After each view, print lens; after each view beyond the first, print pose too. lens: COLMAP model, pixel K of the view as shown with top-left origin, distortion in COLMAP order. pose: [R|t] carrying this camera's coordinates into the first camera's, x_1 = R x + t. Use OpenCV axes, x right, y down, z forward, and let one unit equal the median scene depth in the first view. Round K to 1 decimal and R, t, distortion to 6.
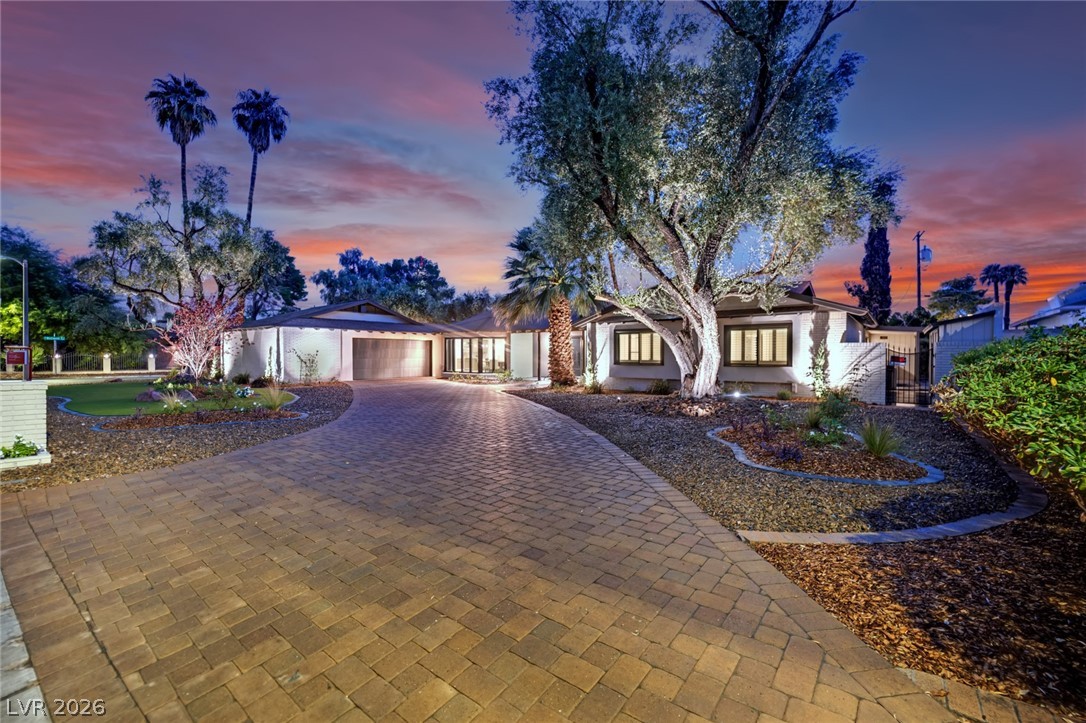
lens RADIAL K [[480.3, 0, 568.1], [0, 480.3, 352.9], [0, 0, 1]] dist [-0.022976, -0.000807]
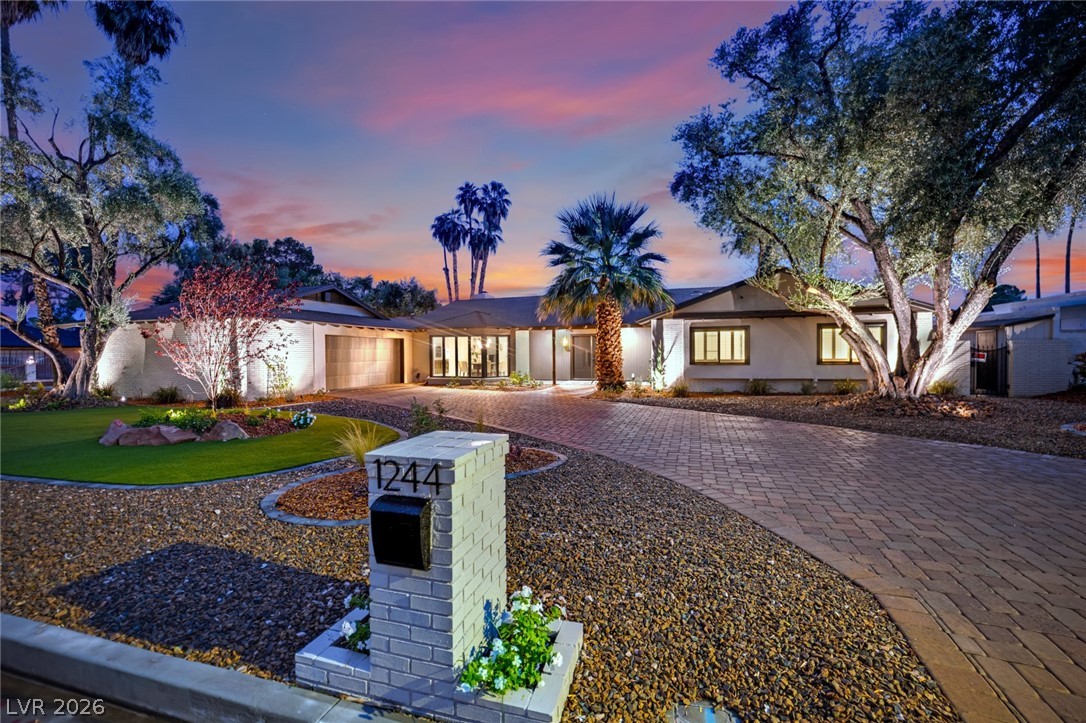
lens RADIAL K [[480.3, 0, 568.1], [0, 480.3, 352.9], [0, 0, 1]] dist [-0.022976, -0.000807]
pose [[0.938300, -0.006433, 0.345763, -0.351375], [0.007281, 0.999973, -0.001155, 0.000648], [-0.345746, 0.003601, 0.938321, 0.171603]]
